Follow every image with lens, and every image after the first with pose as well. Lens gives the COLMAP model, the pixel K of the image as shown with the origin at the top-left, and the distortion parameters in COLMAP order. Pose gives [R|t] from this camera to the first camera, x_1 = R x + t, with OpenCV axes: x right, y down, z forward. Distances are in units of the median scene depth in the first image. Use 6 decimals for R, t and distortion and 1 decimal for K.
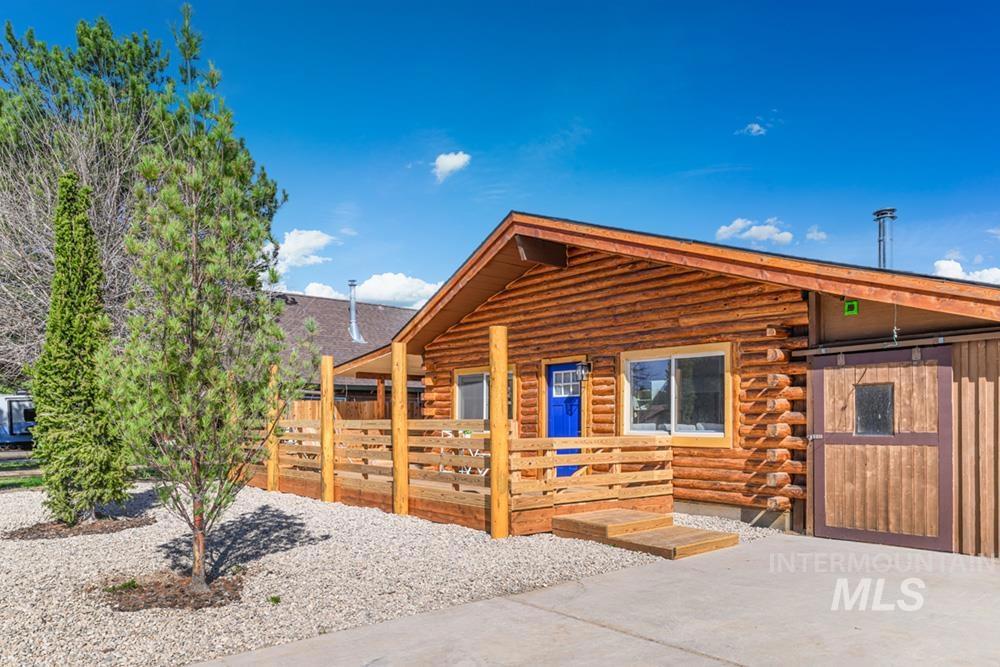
lens RADIAL K [[708.6, 0, 493.1], [0, 708.6, 332.8], [0, 0, 1]] dist [-0.008363, -0.011458]
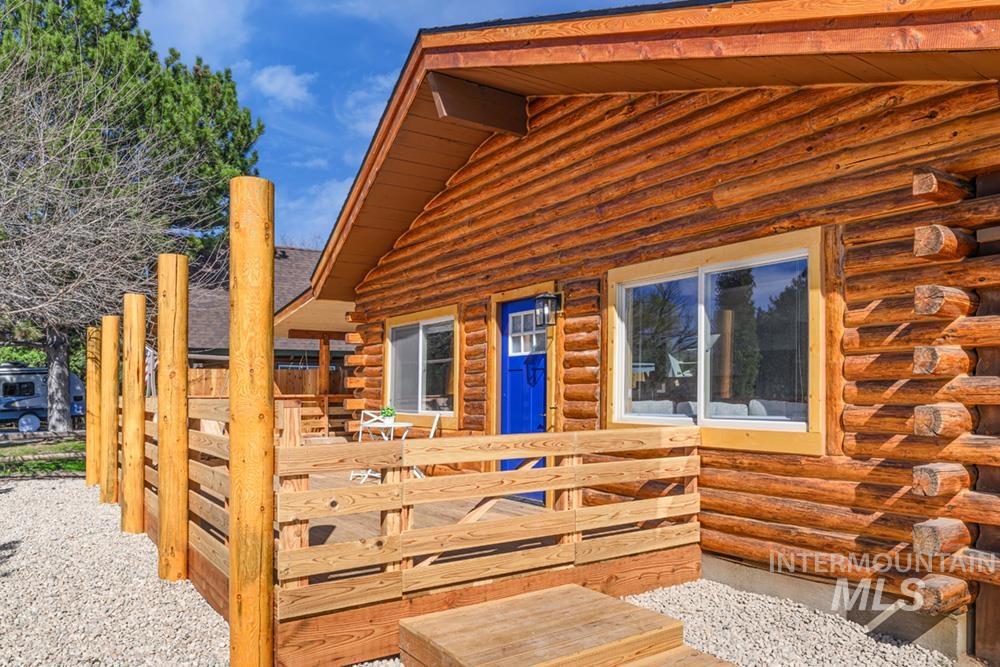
lens RADIAL K [[708.6, 0, 500.2], [0, 708.6, 335.4], [0, 0, 1]] dist [-0.008363, -0.011458]
pose [[0.996434, -0.013678, -0.083258, 0.160165], [0.017407, 0.998870, 0.044232, 0.058291], [0.082559, -0.045523, 0.995546, 0.507977]]
